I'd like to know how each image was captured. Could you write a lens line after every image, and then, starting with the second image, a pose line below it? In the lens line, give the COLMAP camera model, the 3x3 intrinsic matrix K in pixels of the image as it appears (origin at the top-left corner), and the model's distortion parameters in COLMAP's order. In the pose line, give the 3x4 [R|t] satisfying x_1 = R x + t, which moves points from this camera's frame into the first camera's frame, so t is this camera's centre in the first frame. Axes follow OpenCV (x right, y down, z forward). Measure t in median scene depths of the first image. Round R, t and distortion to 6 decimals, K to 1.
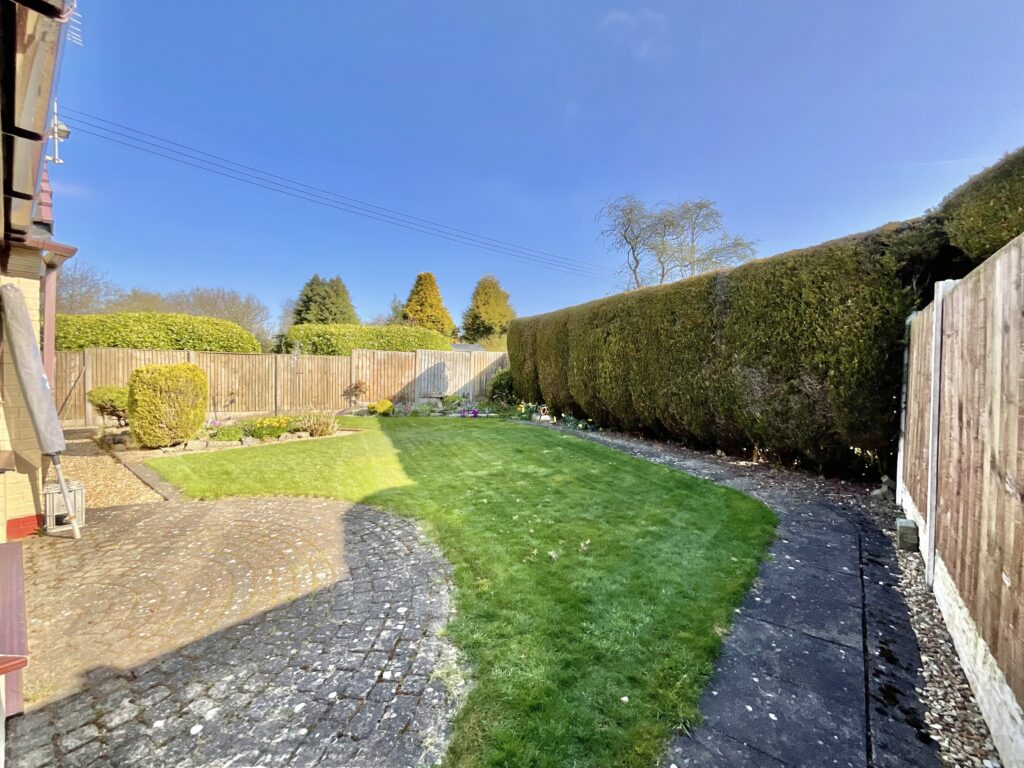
lens RADIAL K [[413.9, 0, 510.7], [0, 413.9, 384.2], [0, 0, 1]] dist [-0.000650, -0.000410]
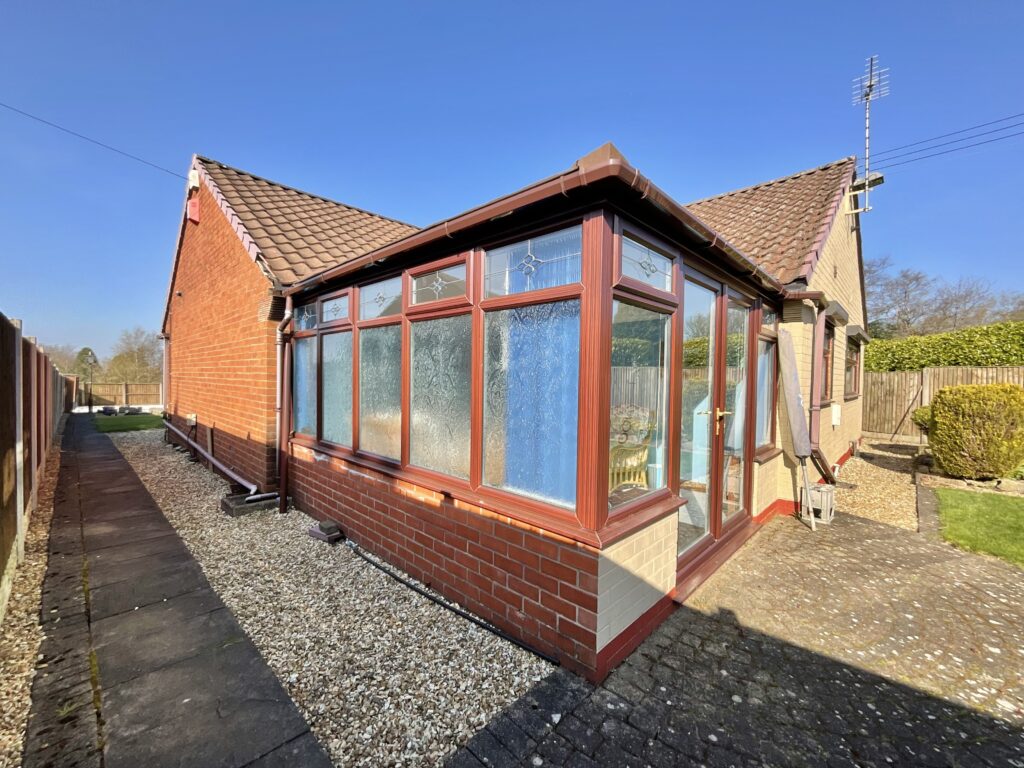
lens RADIAL K [[413.9, 0, 510.9], [0, 413.9, 382.7], [0, 0, 1]] dist [-0.000650, -0.000410]
pose [[-0.077938, -0.002350, -0.996955, 0.215323], [-0.042951, 0.999077, 0.001003, -0.020595], [0.996033, 0.042898, -0.077967, 0.183219]]
